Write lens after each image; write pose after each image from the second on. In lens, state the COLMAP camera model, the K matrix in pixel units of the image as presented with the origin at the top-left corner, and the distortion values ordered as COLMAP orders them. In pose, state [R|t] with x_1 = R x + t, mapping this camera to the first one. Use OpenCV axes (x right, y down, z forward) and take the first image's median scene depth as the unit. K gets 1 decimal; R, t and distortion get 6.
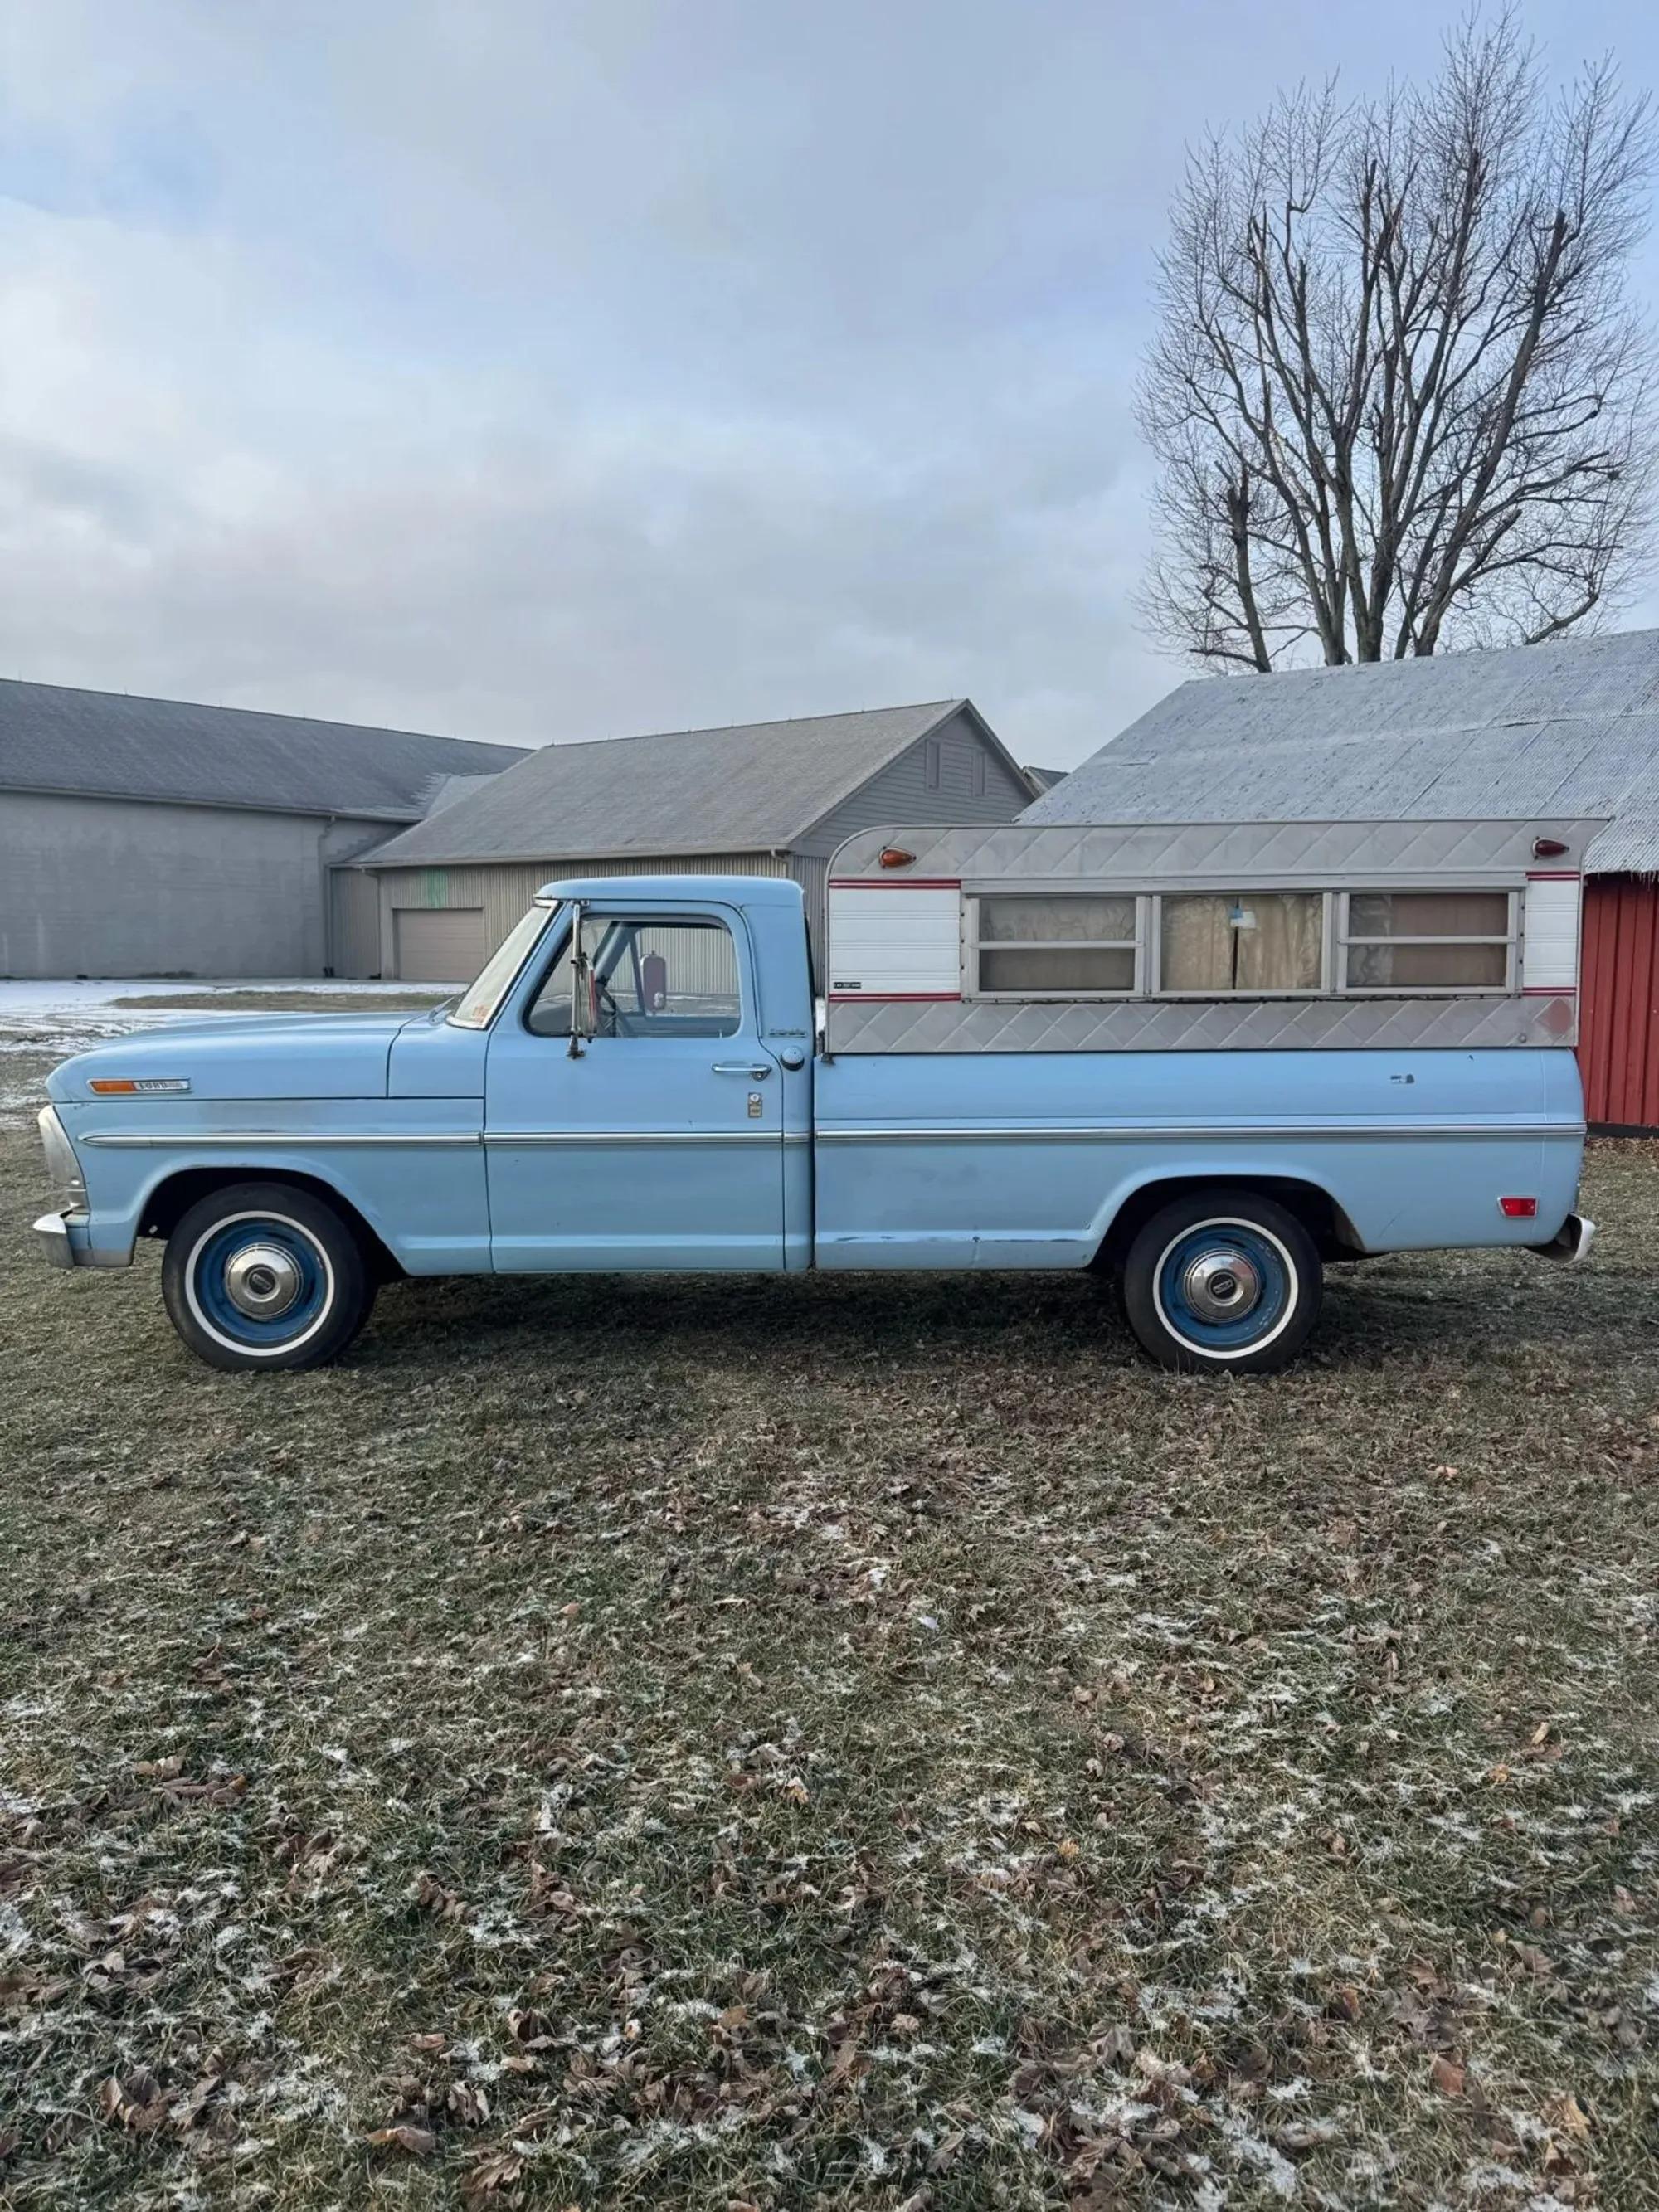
lens RADIAL K [[1558.3, 0, 834.5], [0, 1558.3, 1100.2], [0, 0, 1]] dist [0.078300, -0.106893]
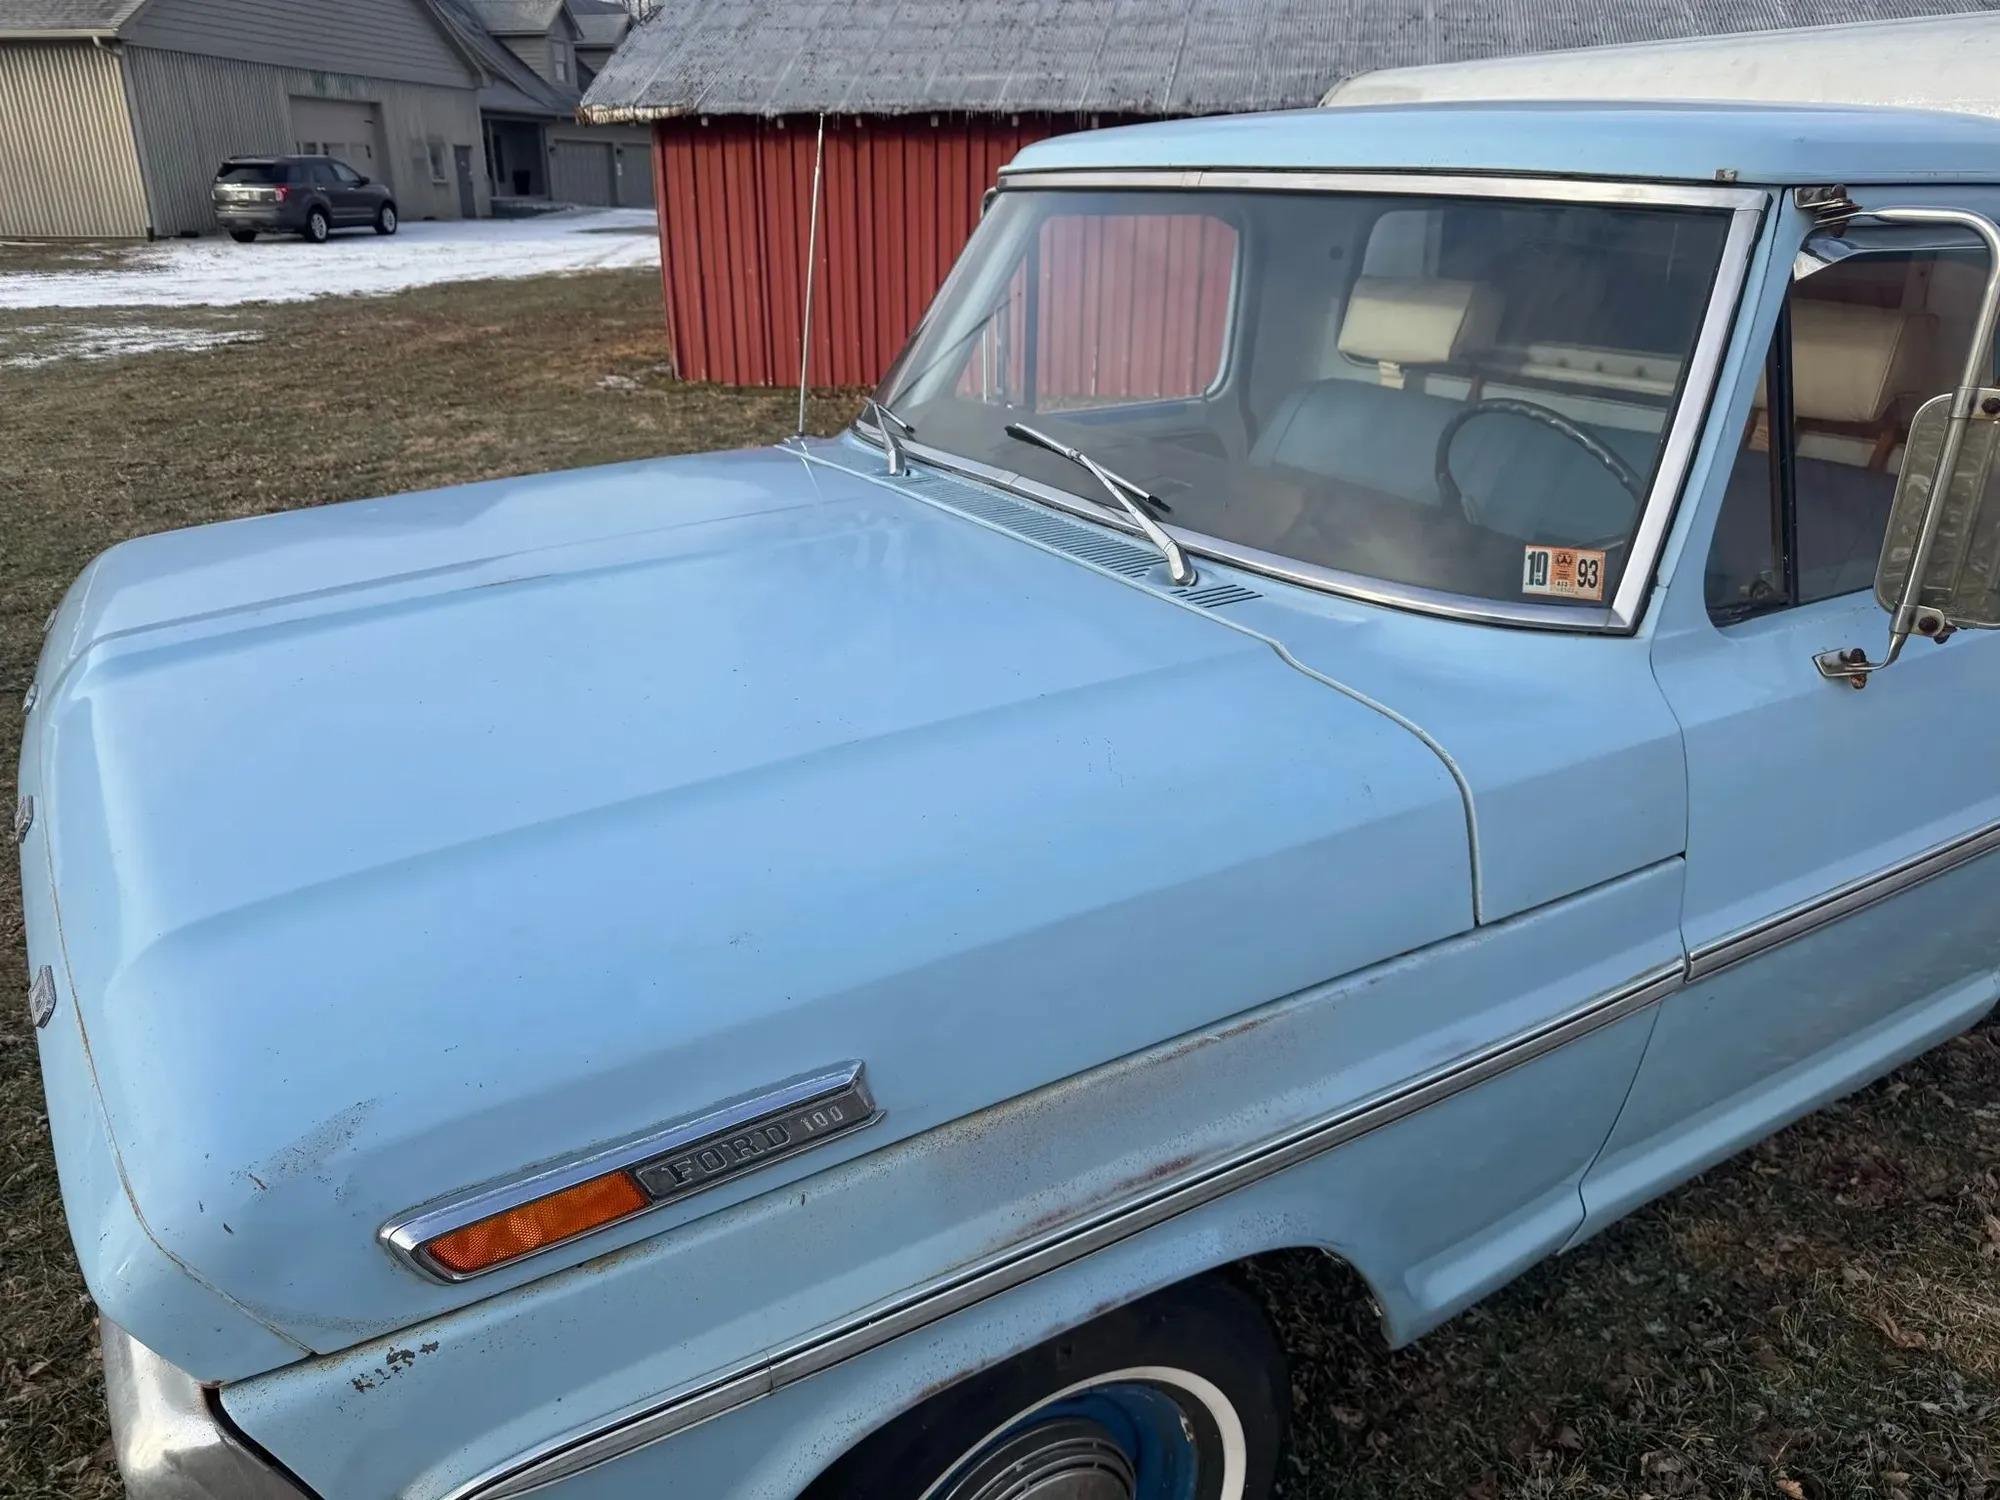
lens RADIAL K [[1402.3, 0, 986.7], [0, 1402.3, 754.6], [0, 0, 1]] dist [0.116348, -0.184468]
pose [[0.860900, -0.197372, 0.468931, -0.363451], [0.052660, 0.951304, 0.303723, -0.089002], [-0.506042, -0.236781, 0.829371, 0.631058]]
